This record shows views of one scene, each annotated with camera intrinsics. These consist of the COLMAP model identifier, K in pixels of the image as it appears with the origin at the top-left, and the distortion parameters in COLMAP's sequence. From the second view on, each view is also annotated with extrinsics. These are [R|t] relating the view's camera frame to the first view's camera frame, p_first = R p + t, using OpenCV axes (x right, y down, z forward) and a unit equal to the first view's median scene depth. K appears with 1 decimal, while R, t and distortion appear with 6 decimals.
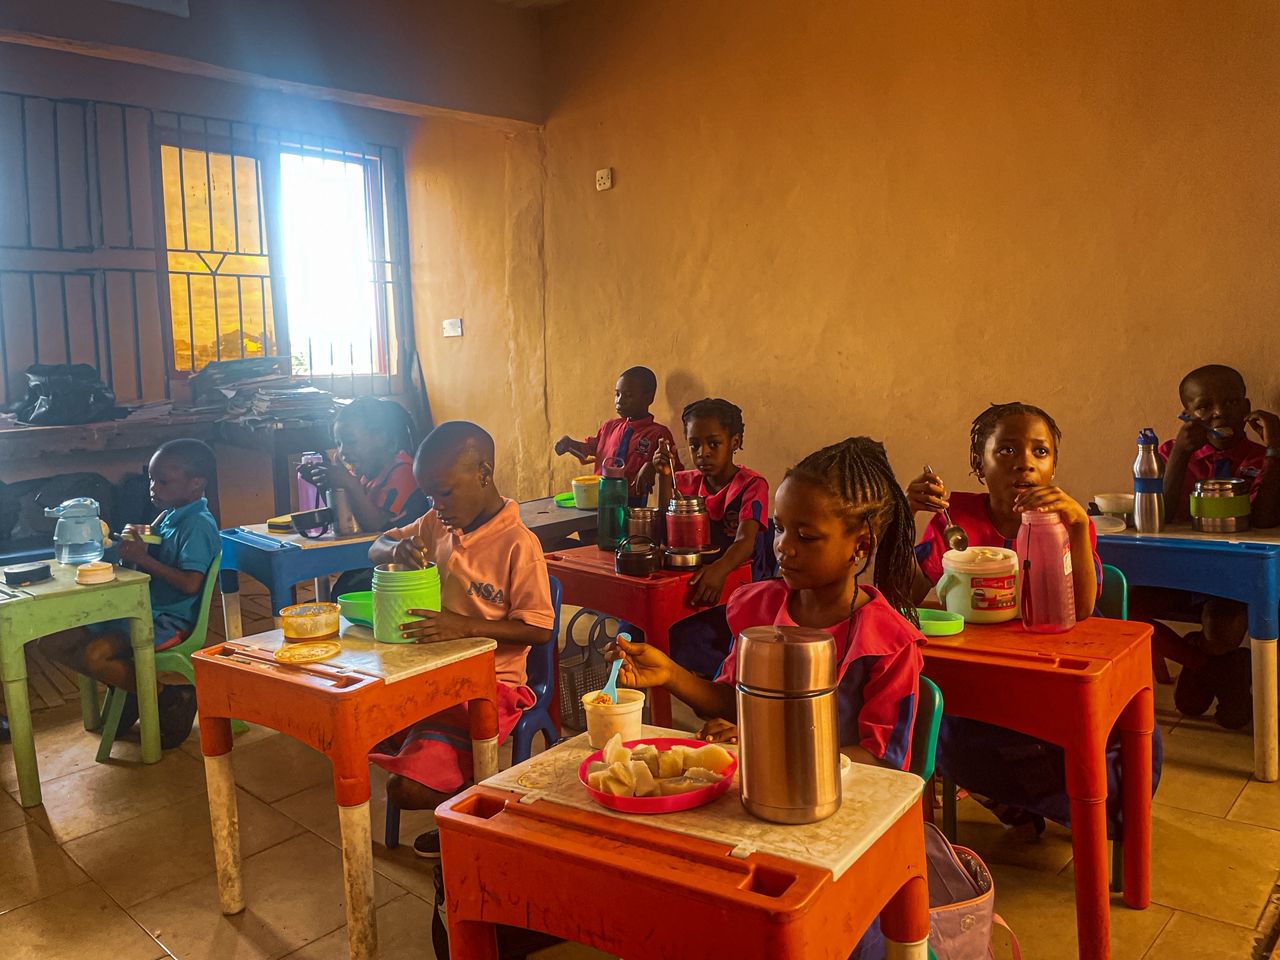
lens RADIAL K [[1010.3, 0, 642.6], [0, 1010.3, 496.2], [0, 0, 1]] dist [0.085226, -0.138976]
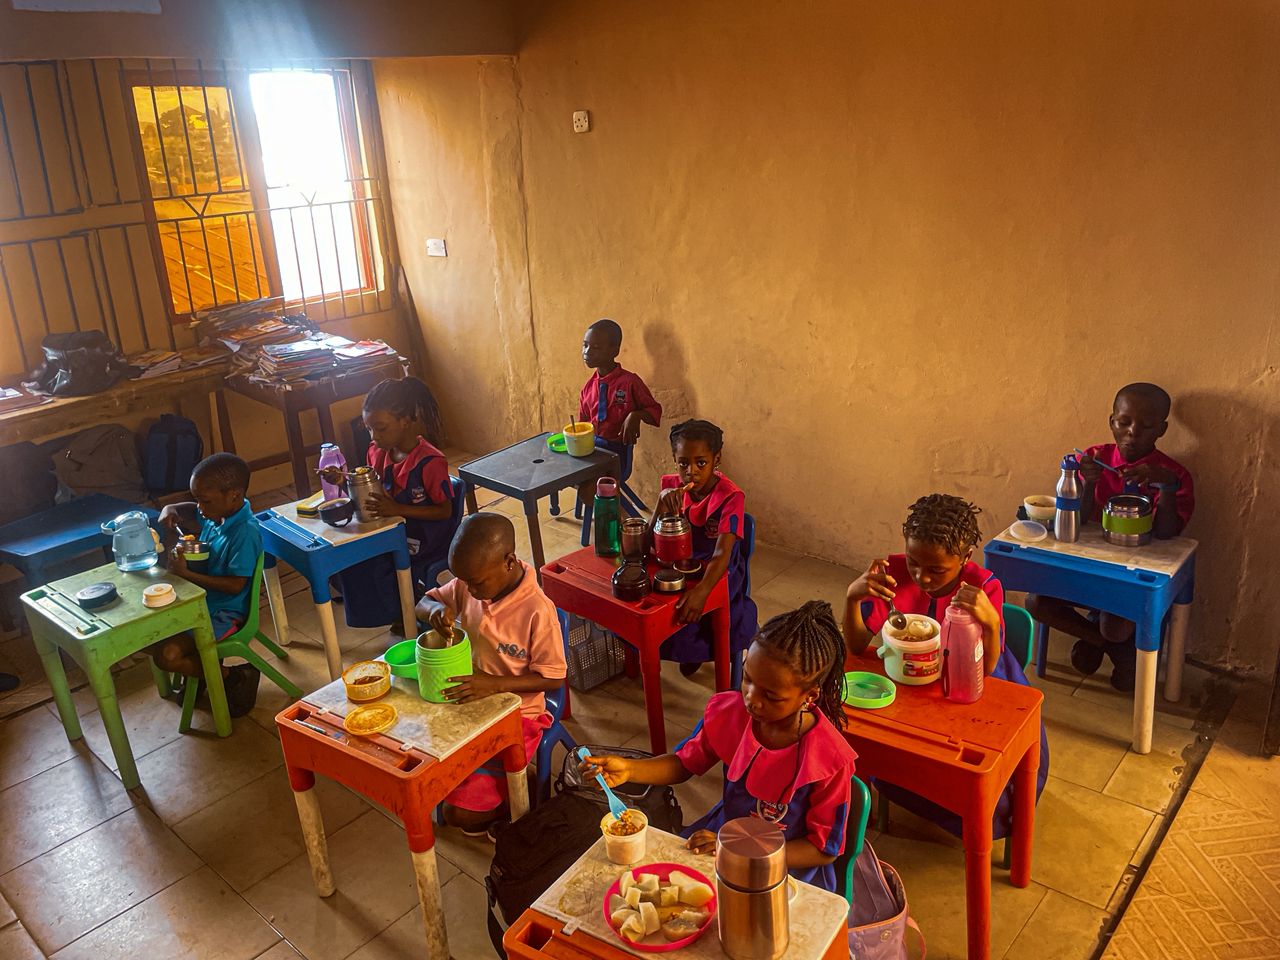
lens RADIAL K [[1010.3, 0, 642.6], [0, 1010.3, 496.2], [0, 0, 1]] dist [0.085226, -0.138976]
pose [[0.999415, -0.029814, 0.016728, -0.005679], [0.024992, 0.971053, 0.237553, -0.218670], [-0.023326, -0.236996, 0.971231, -0.081601]]
